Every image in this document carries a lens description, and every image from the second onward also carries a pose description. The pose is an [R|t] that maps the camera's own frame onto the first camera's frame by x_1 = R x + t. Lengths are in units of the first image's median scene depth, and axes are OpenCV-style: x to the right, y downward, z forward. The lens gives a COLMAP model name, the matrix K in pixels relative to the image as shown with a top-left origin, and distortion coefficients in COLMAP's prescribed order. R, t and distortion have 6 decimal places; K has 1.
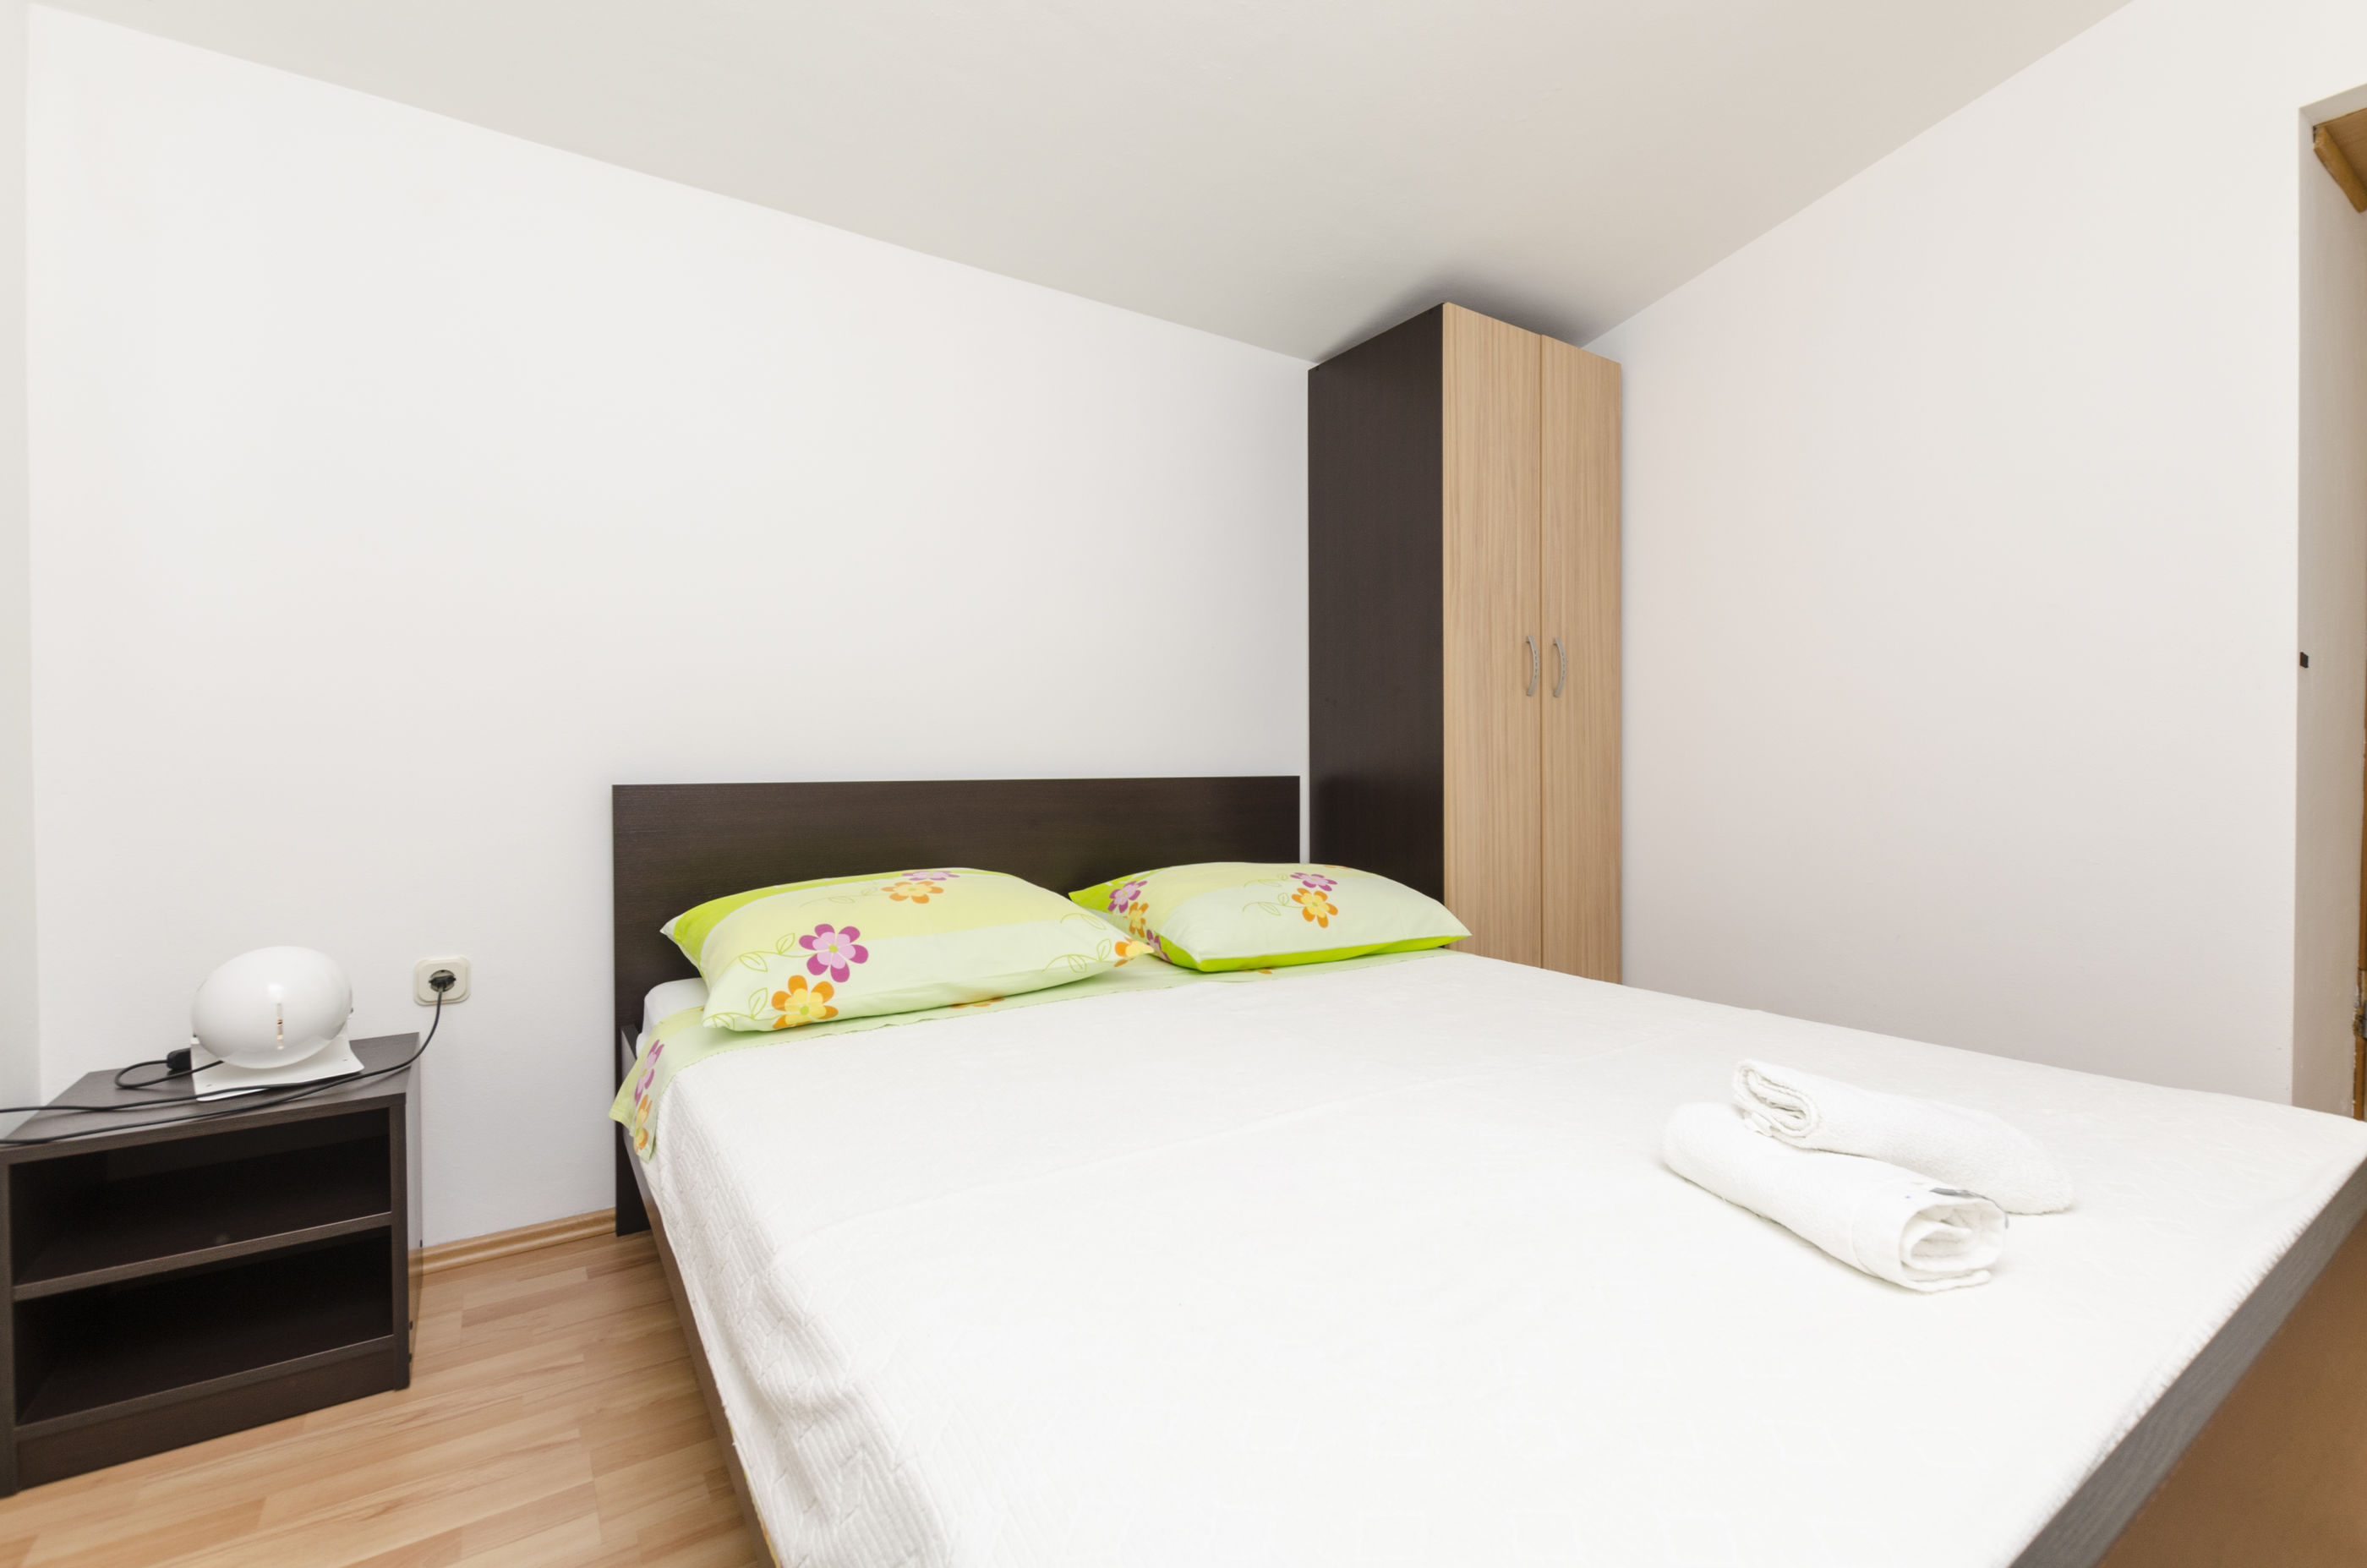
lens RADIAL K [[1011.9, 0, 1194.7], [0, 1011.9, 777.3], [0, 0, 1]] dist [-0.000222, -0.000160]
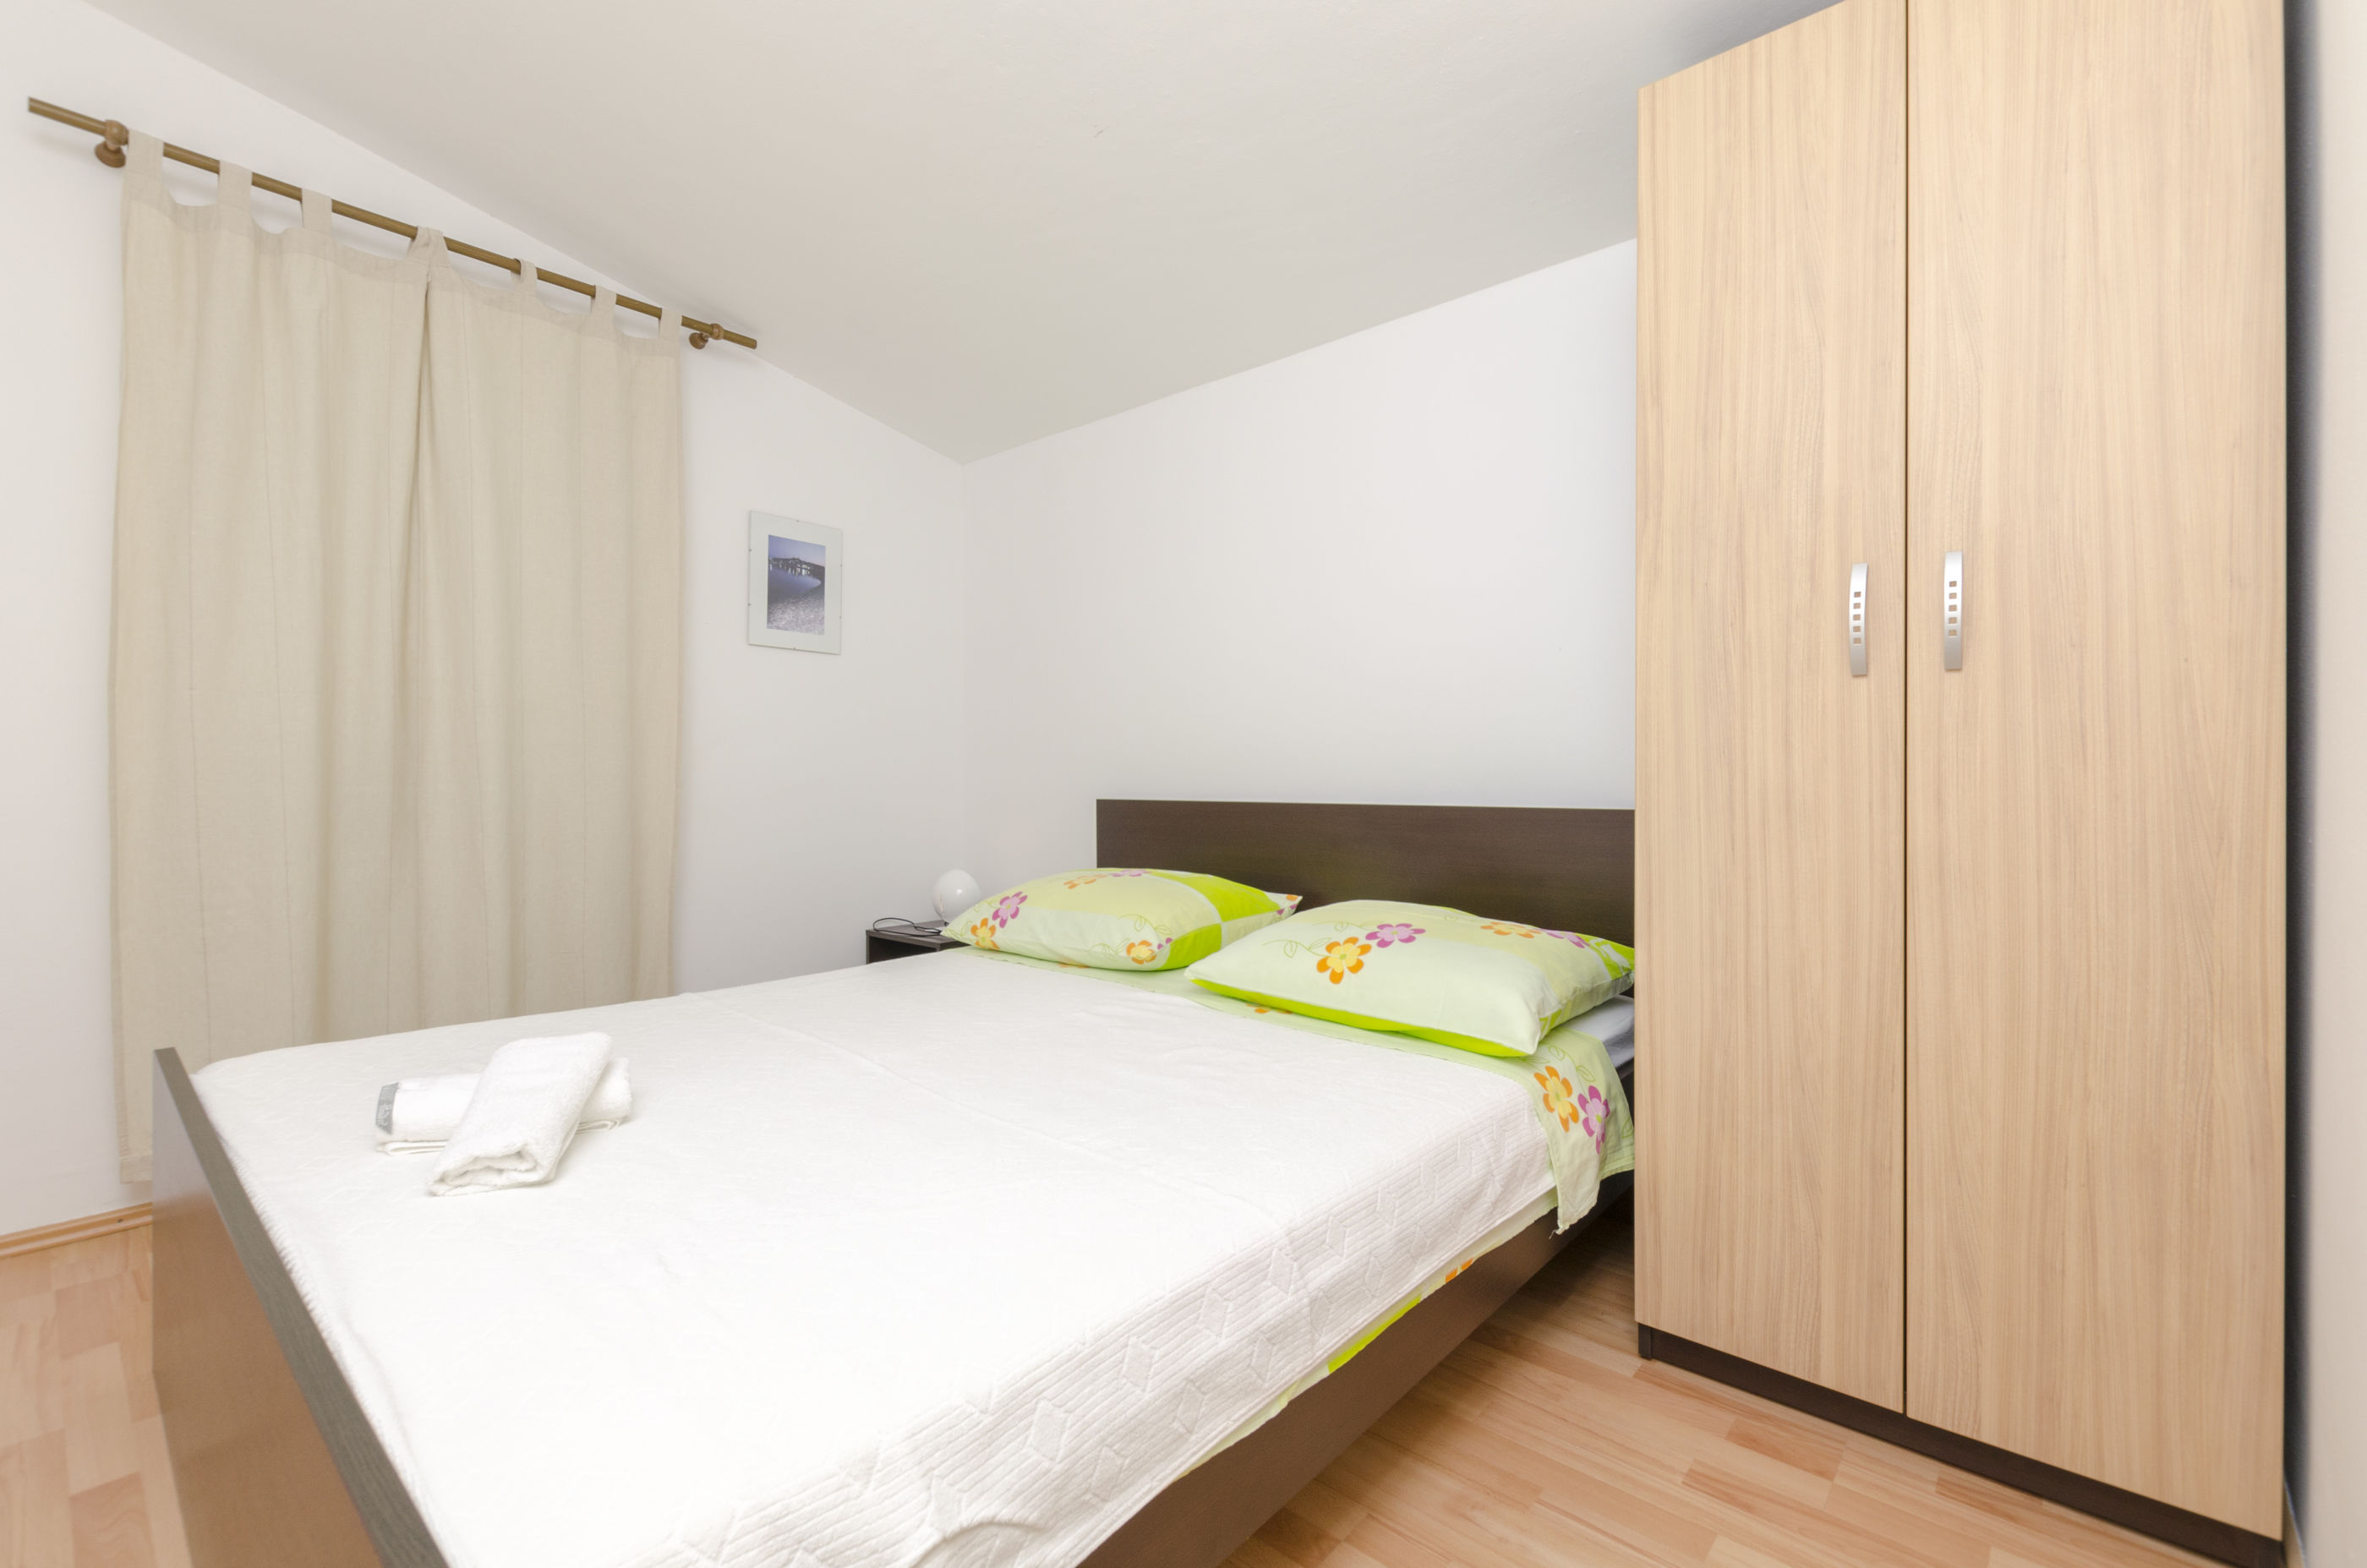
lens RADIAL K [[1011.9, 0, 1194.7], [0, 1011.9, 777.3], [0, 0, 1]] dist [-0.000222, -0.000160]
pose [[0.277474, 0.006802, -0.960709, 0.750613], [-0.016834, 0.999856, 0.002217, -0.022344], [0.960586, 0.015558, 0.277549, 0.522662]]
